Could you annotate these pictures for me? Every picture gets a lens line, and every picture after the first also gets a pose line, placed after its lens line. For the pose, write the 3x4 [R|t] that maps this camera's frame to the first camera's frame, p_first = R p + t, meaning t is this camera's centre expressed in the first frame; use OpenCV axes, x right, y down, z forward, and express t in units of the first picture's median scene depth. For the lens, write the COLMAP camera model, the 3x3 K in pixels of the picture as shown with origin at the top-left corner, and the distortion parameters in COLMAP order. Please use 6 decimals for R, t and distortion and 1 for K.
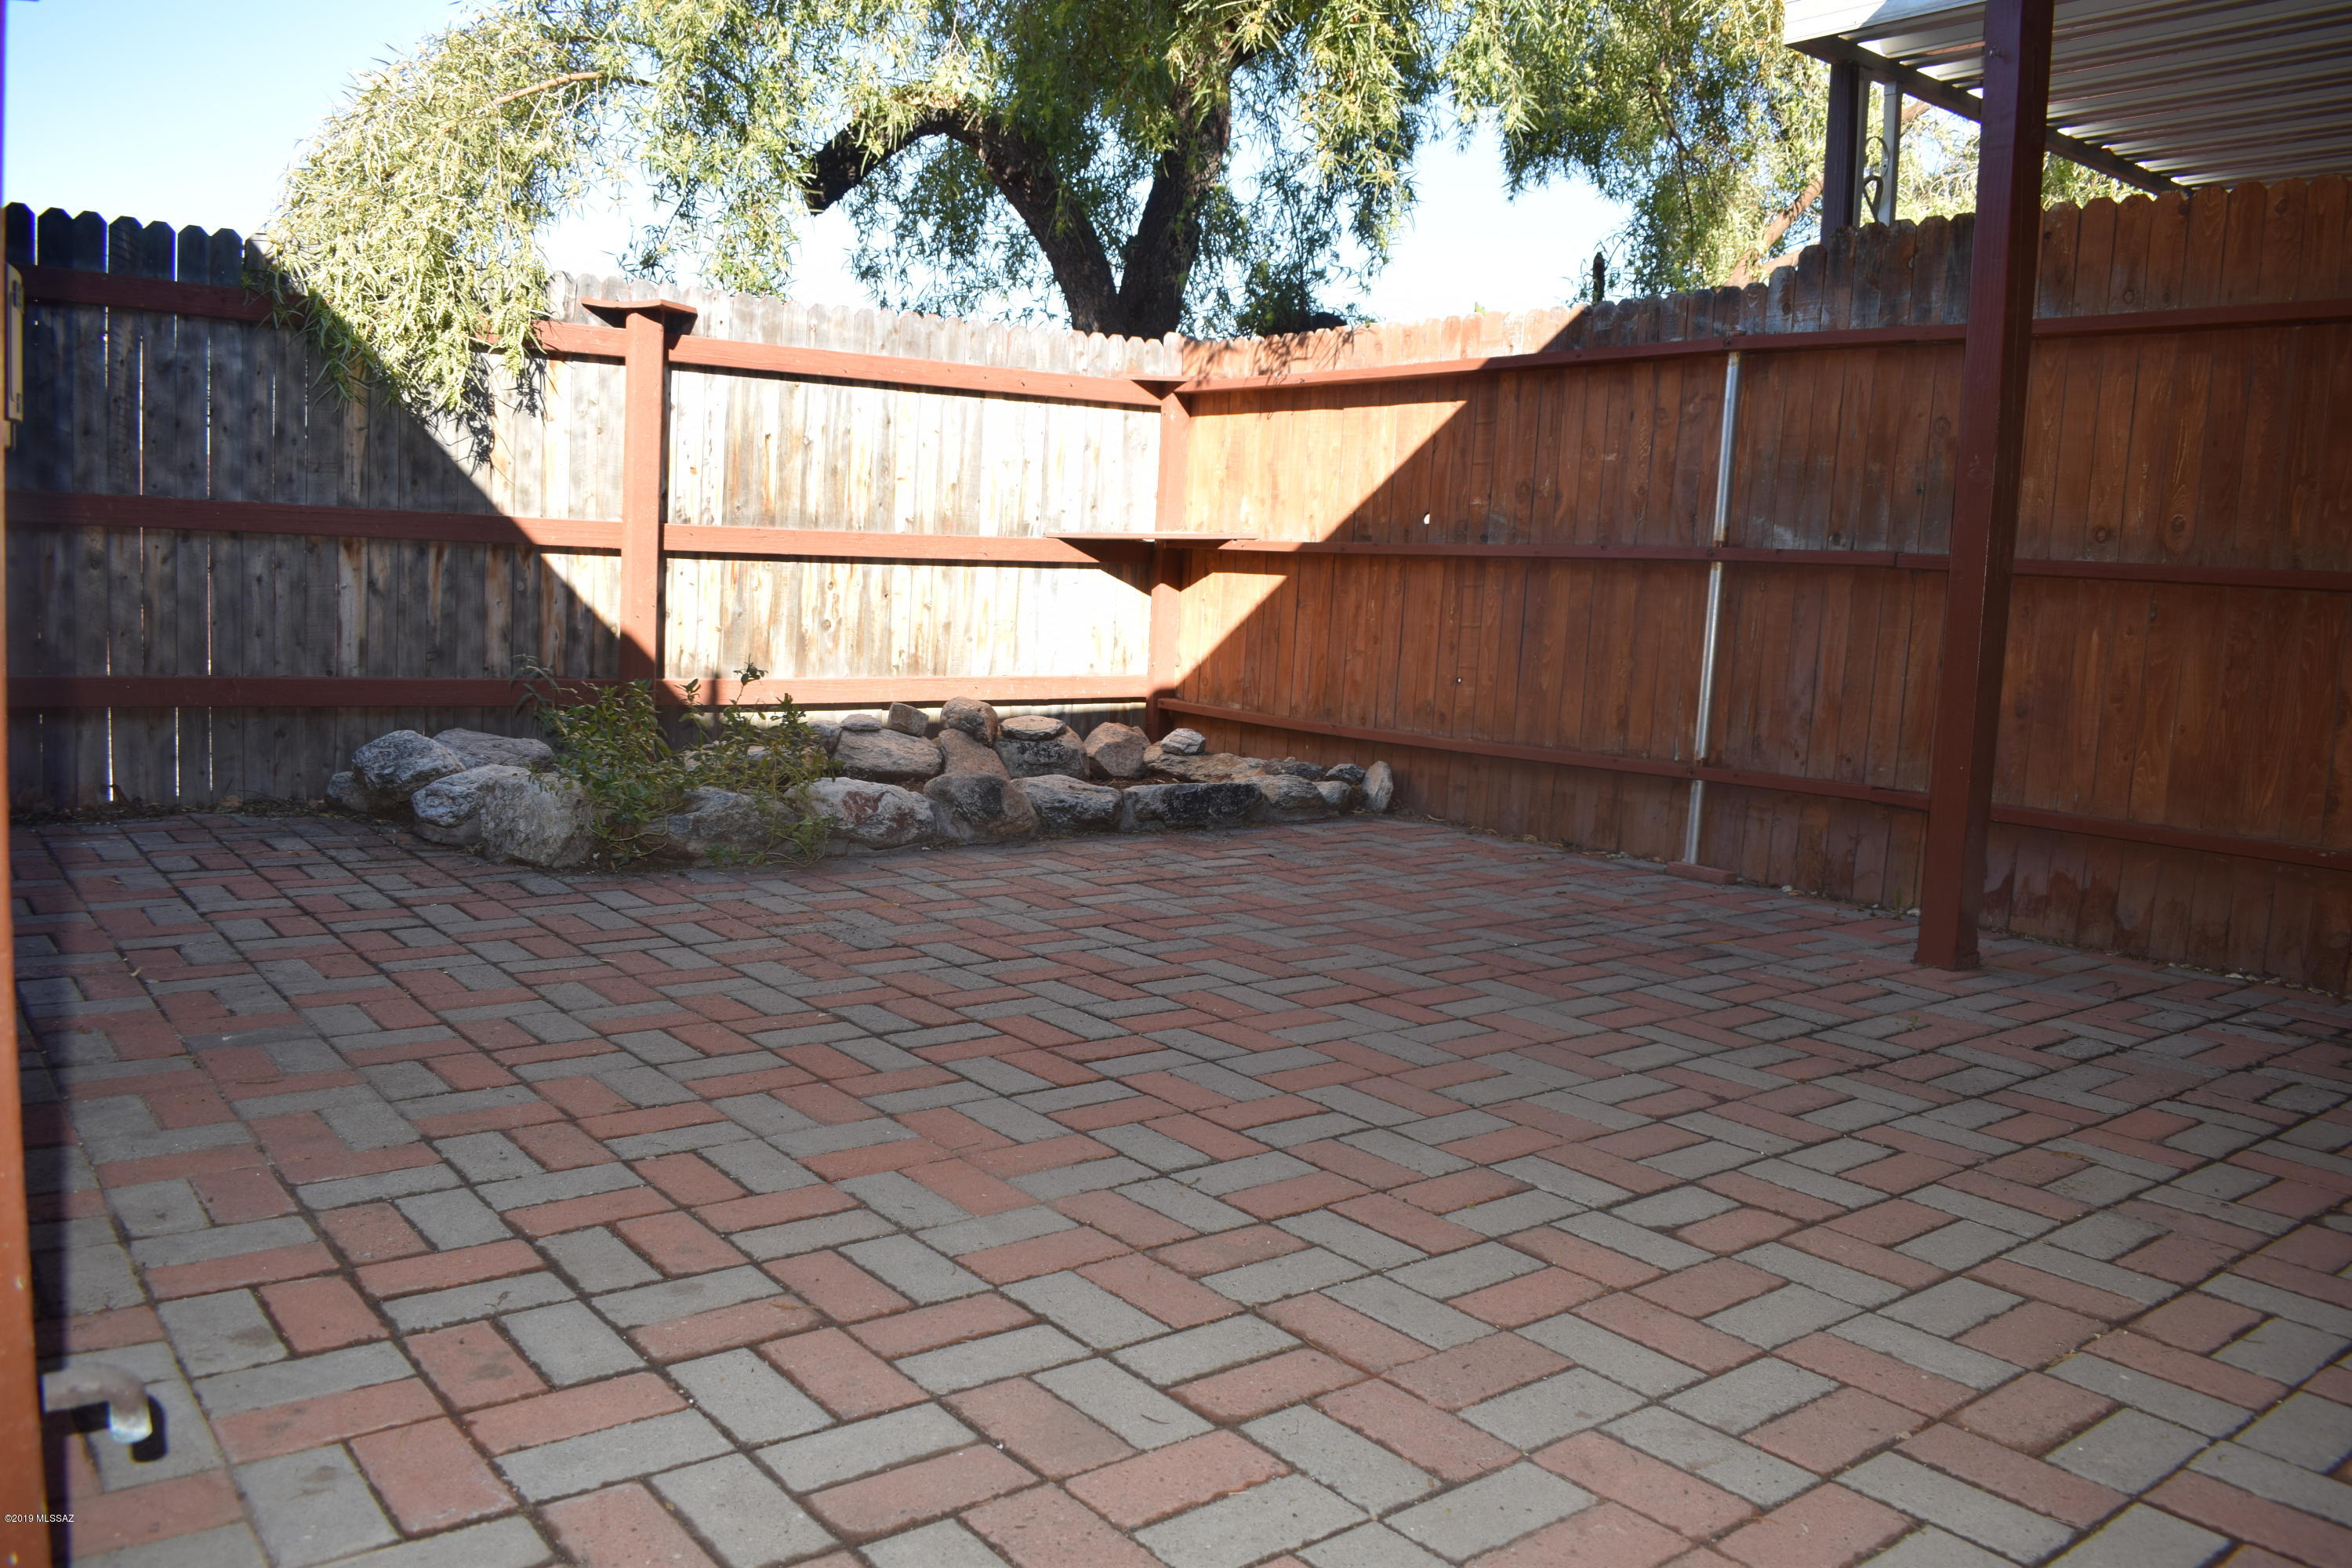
lens RADIAL K [[1828.6, 0, 1170.0], [0, 1828.6, 782.8], [0, 0, 1]] dist [-0.093363, 0.011259]
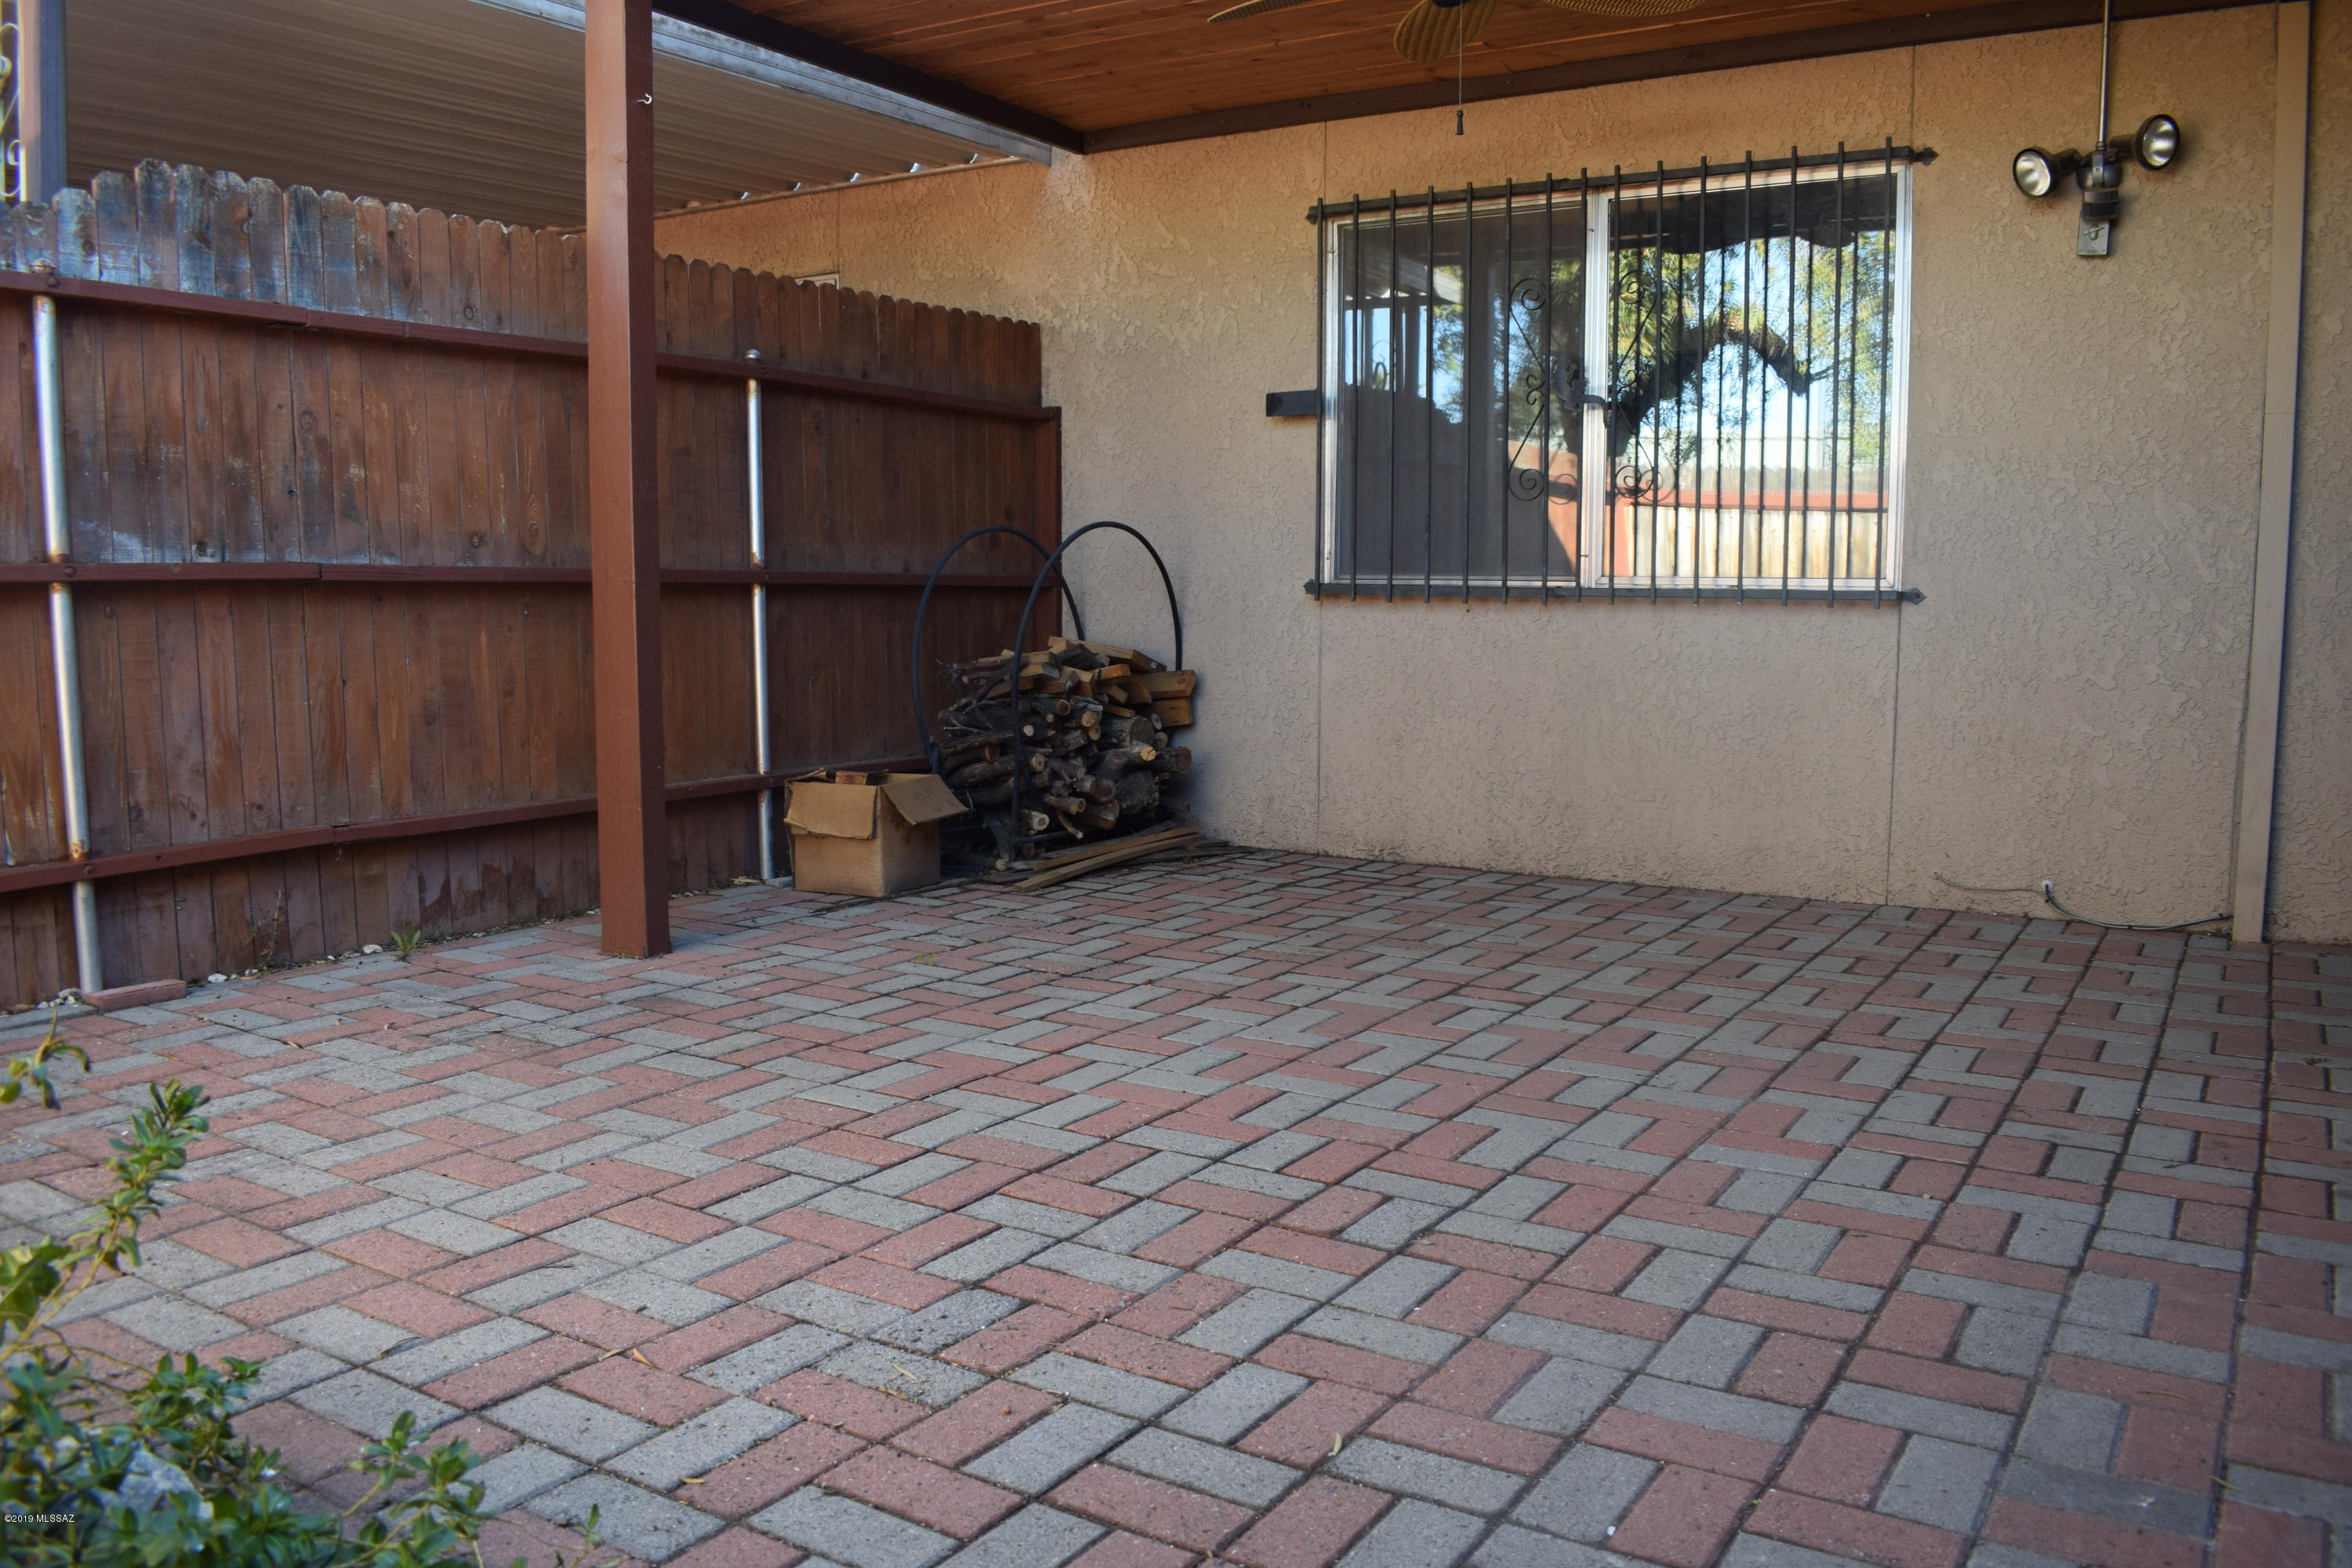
lens RADIAL K [[1828.6, 0, 1170.0], [0, 1828.6, 782.8], [0, 0, 1]] dist [-0.093363, 0.011259]
pose [[-0.329904, -0.147233, 0.932462, -0.568104], [0.092905, 0.977904, 0.187278, -0.146220], [-0.939432, 0.148415, -0.308936, 0.880211]]
